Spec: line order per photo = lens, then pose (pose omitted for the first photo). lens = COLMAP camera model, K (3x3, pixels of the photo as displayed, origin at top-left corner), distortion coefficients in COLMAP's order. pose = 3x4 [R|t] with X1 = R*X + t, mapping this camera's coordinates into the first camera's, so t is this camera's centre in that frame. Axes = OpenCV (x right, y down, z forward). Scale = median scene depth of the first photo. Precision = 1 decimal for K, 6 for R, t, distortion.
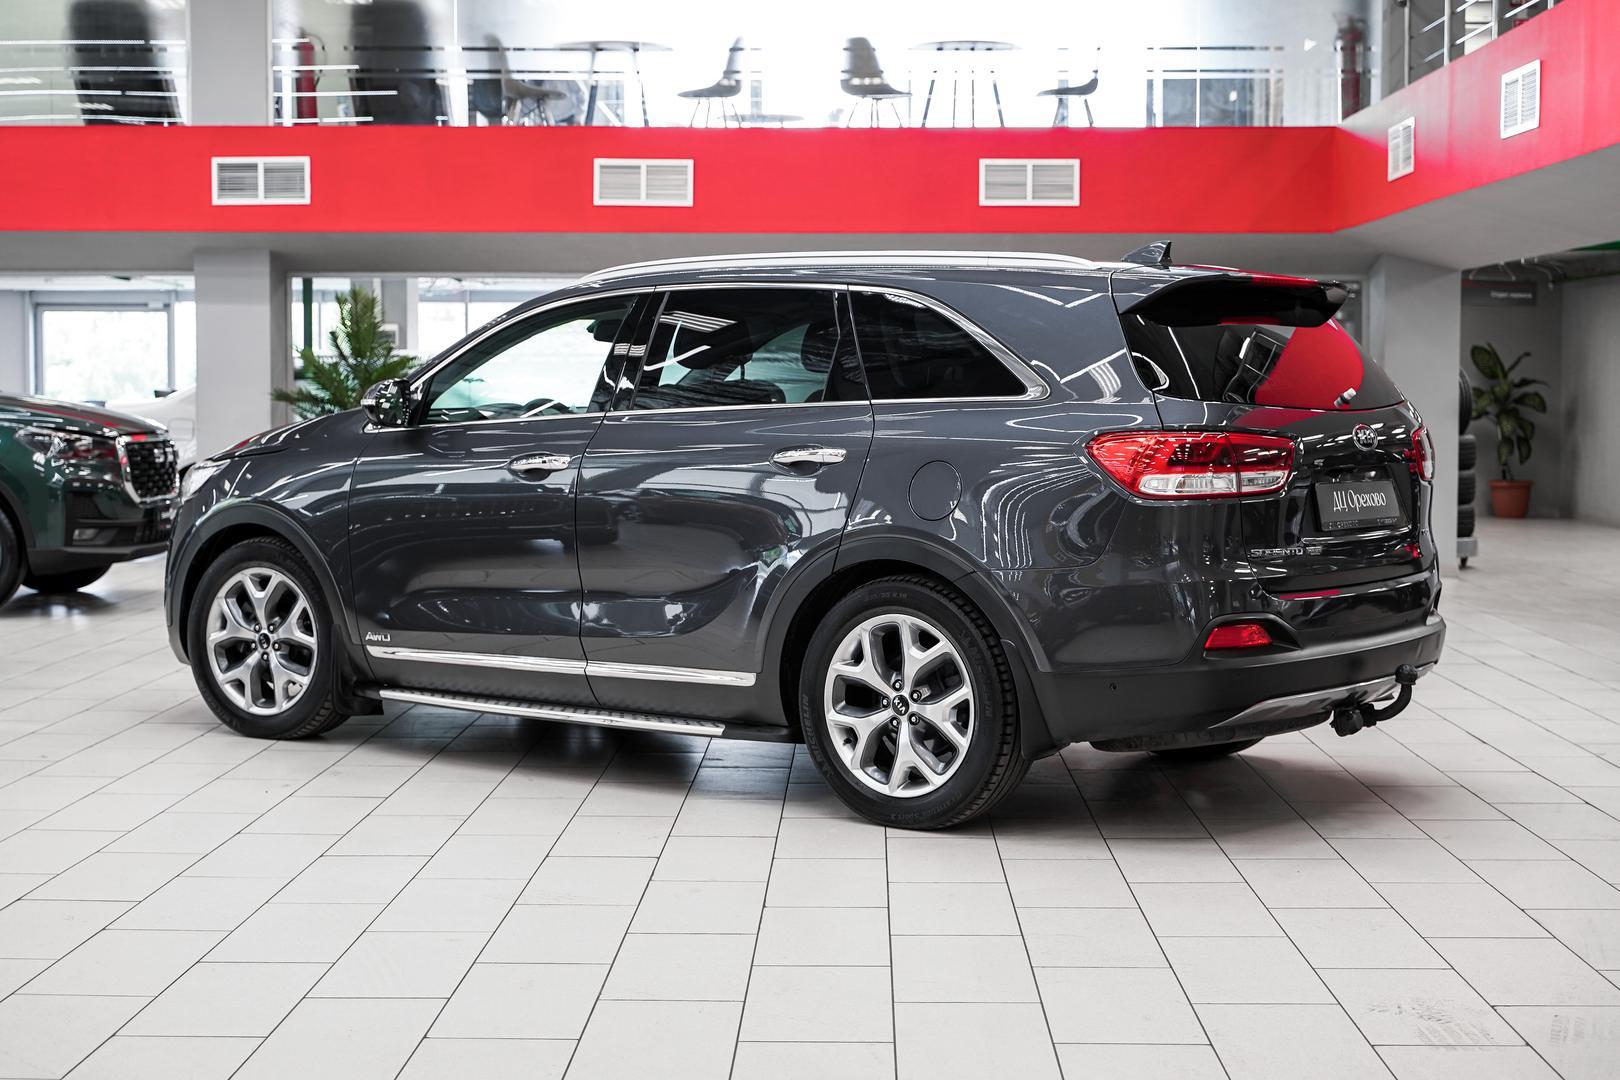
lens RADIAL K [[2299.3, 0, 805.1], [0, 2299.3, 512.8], [0, 0, 1]] dist [-0.001466, 0.000000]
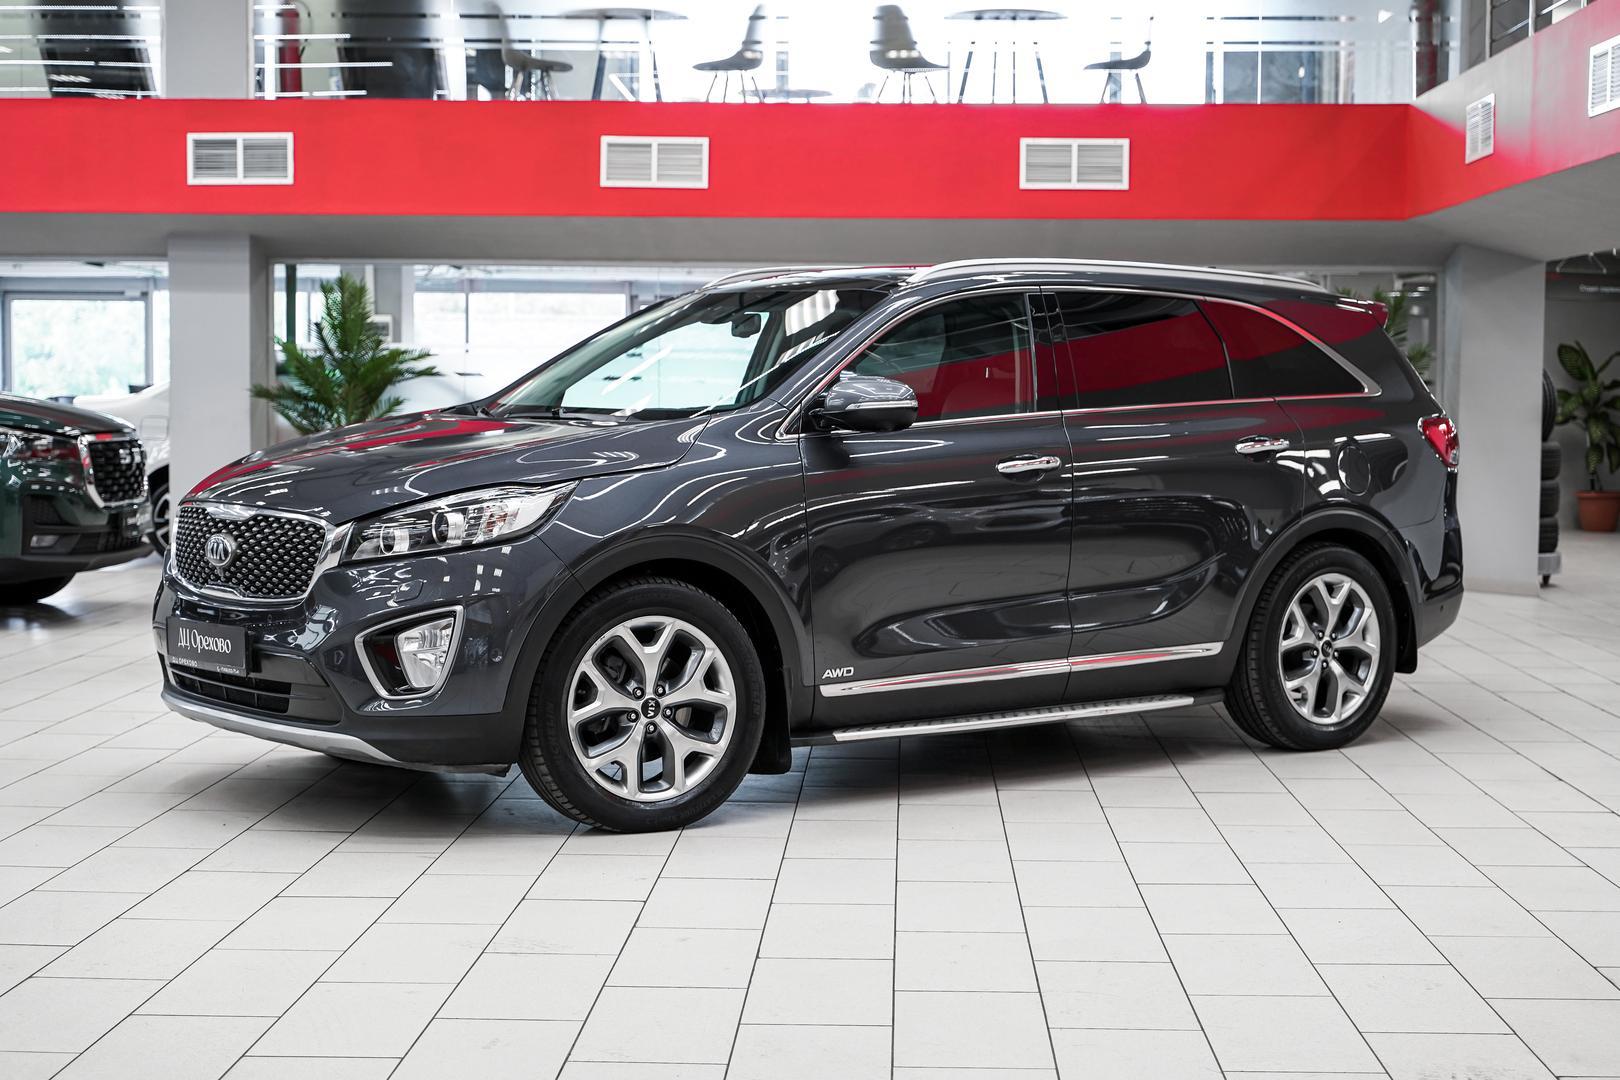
lens RADIAL K [[2477.0, 0, 809.0], [0, 2477.0, 545.6], [0, 0, 1]] dist [0.000609, 0.000000]
pose [[0.999906, 0.005876, -0.012405, 0.004504], [-0.005753, 0.999934, 0.009915, -0.000402], [0.012462, -0.009842, 0.999874, 0.007612]]
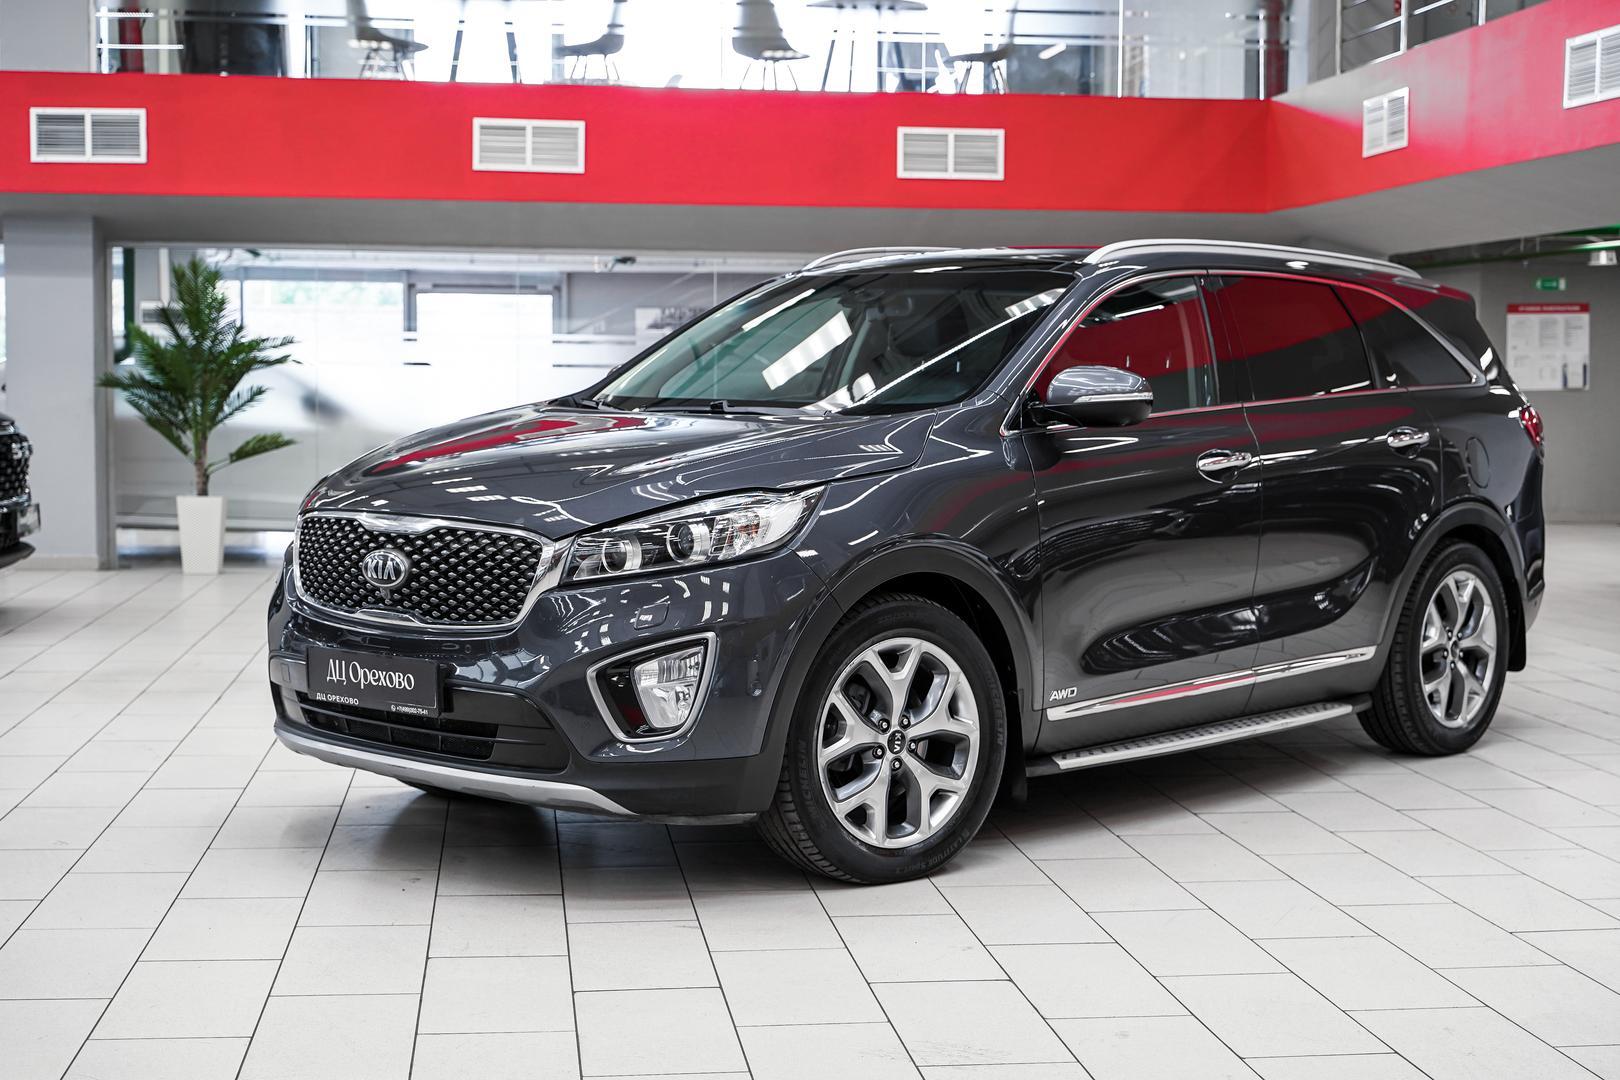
lens RADIAL K [[2299.3, 0, 810.6], [0, 2299.3, 555.8], [0, 0, 1]] dist [-0.001466, 0.000000]
pose [[0.989777, -0.006221, 0.142487, -0.087226], [0.002754, 0.999696, 0.024520, -0.004778], [-0.142596, -0.023877, 0.989493, 0.087244]]
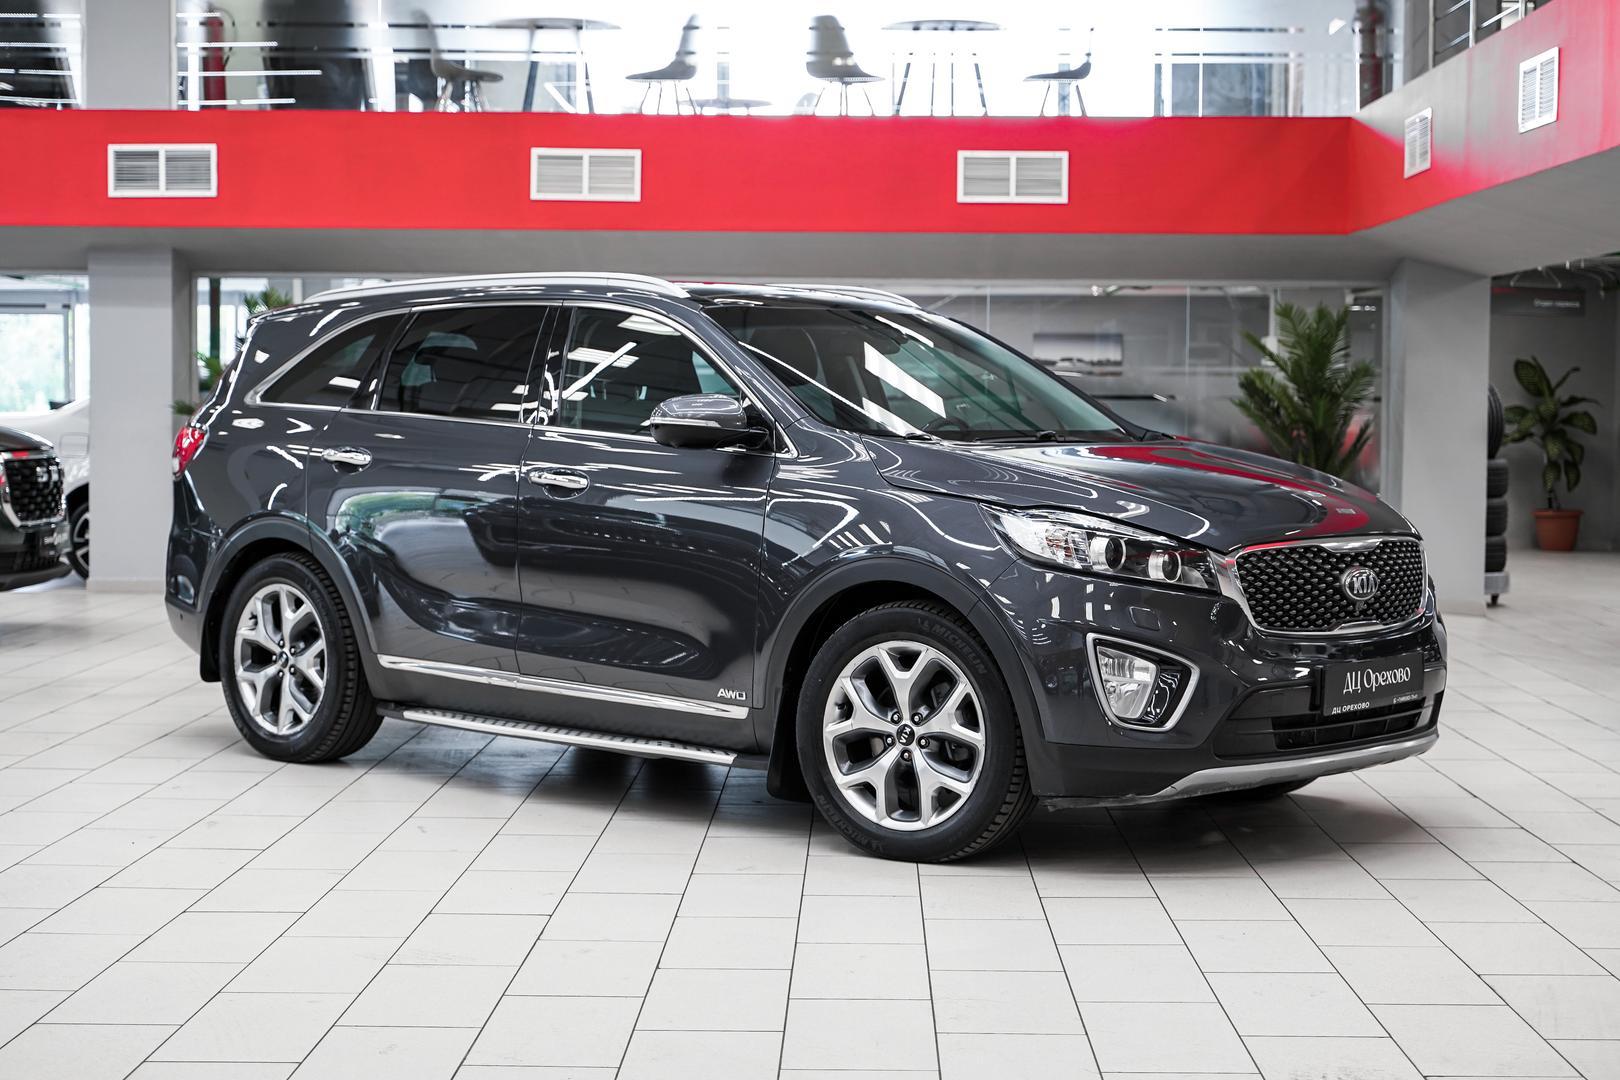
lens RADIAL K [[2571.6, 0, 800.3], [0, 2571.6, 536.9], [0, 0, 1]] dist [-0.000691, 0.000000]
pose [[0.999984, 0.005091, 0.002411, 0.011794], [-0.005087, 0.999985, -0.001833, 0.000058], [-0.002420, 0.001821, 0.999995, -0.010091]]
